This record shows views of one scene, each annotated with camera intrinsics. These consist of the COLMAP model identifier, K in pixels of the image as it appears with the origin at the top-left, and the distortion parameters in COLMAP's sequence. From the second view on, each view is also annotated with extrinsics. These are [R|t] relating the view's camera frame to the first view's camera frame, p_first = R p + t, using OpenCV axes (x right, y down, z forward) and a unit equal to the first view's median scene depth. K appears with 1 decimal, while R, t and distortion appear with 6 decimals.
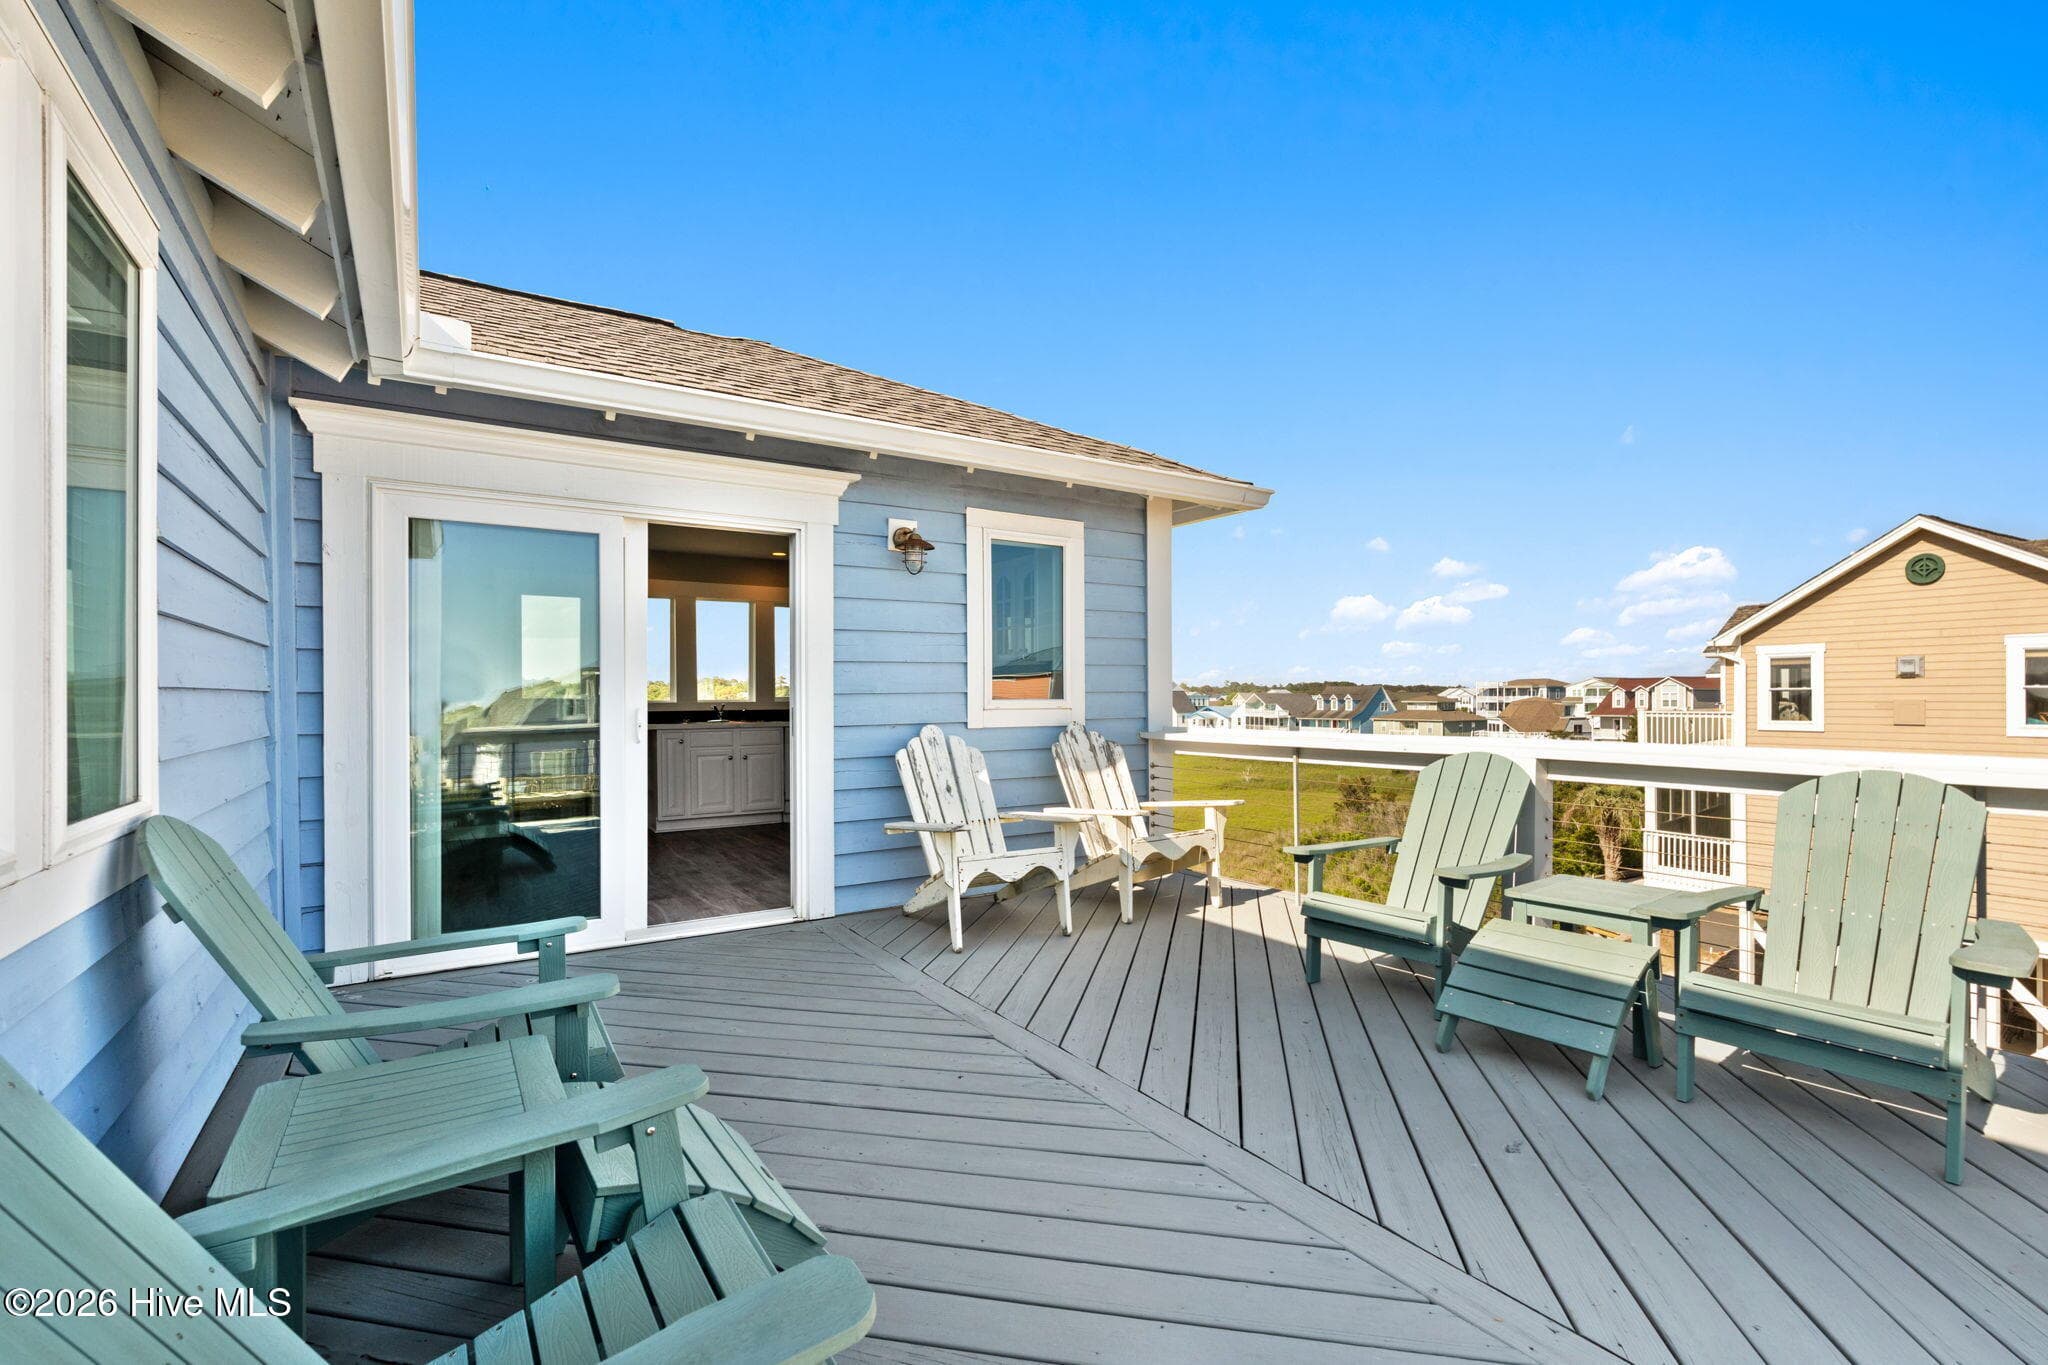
lens RADIAL K [[917.3, 0, 1048.6], [0, 917.3, 696.2], [0, 0, 1]] dist [0.000630, -0.000038]
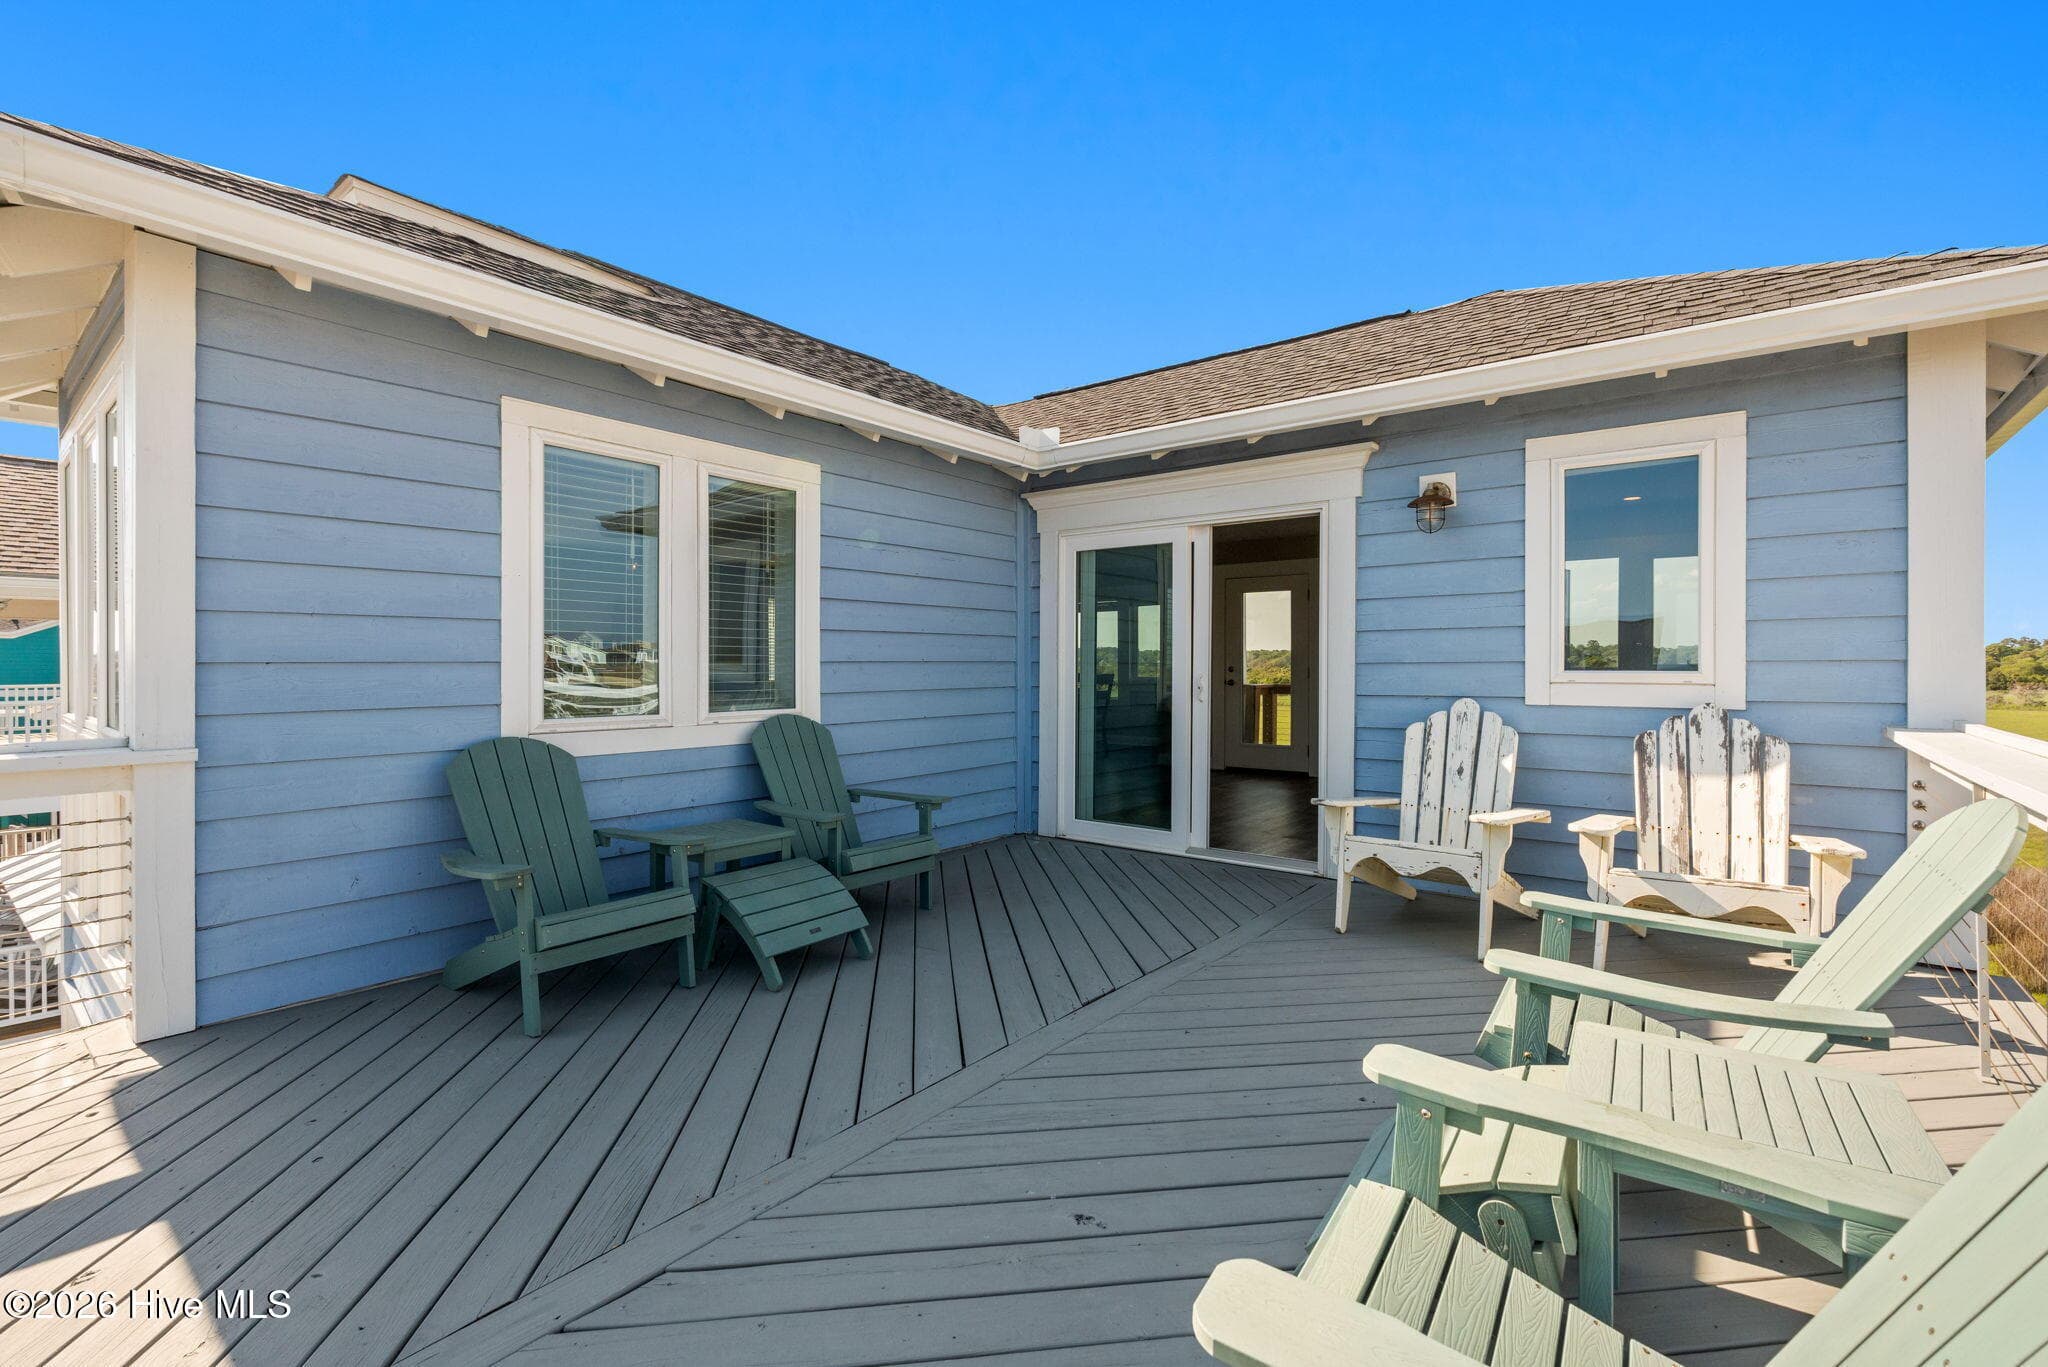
lens RADIAL K [[916.9, 0, 1025.7], [0, 916.9, 658.2], [0, 0, 1]] dist [-0.001655, -0.000587]
pose [[0.313298, -0.000558, -0.949655, 0.612887], [0.000394, 1.000000, -0.000457, -0.008177], [0.949655, -0.000231, 0.313298, 0.328292]]
